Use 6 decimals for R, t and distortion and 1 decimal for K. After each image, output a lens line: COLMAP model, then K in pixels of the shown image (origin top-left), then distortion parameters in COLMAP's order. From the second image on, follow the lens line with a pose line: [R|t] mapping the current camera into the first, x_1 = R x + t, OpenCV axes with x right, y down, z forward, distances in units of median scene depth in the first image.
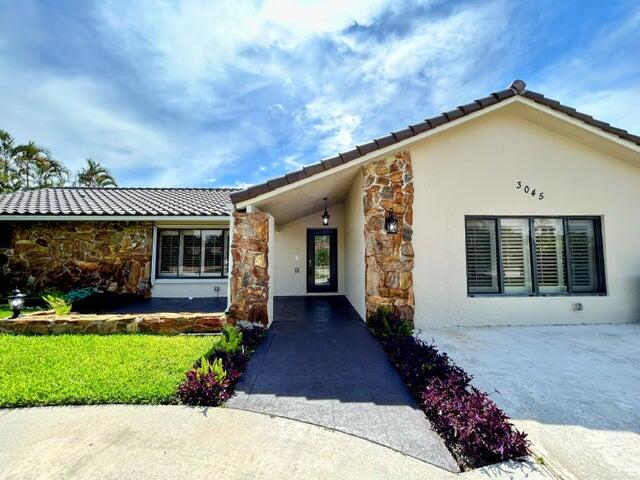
lens RADIAL K [[260.8, 0, 319.6], [0, 260.8, 252.0], [0, 0, 1]] dist [0.001133, -0.000688]
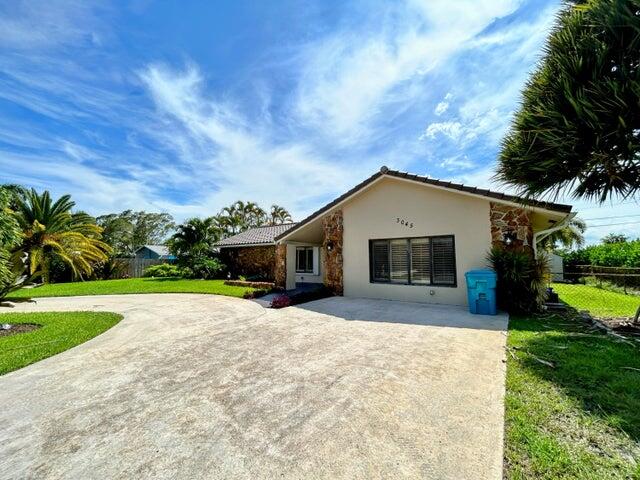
lens RADIAL K [[244.3, 0, 320.0], [0, 244.3, 240.0], [0, 0, 1]] dist [-0.047638, -0.000077]
pose [[0.794284, -0.052624, -0.605263, 0.839882], [0.012523, 0.997448, -0.070288, -0.011039], [0.607417, 0.048249, 0.792916, -0.375601]]
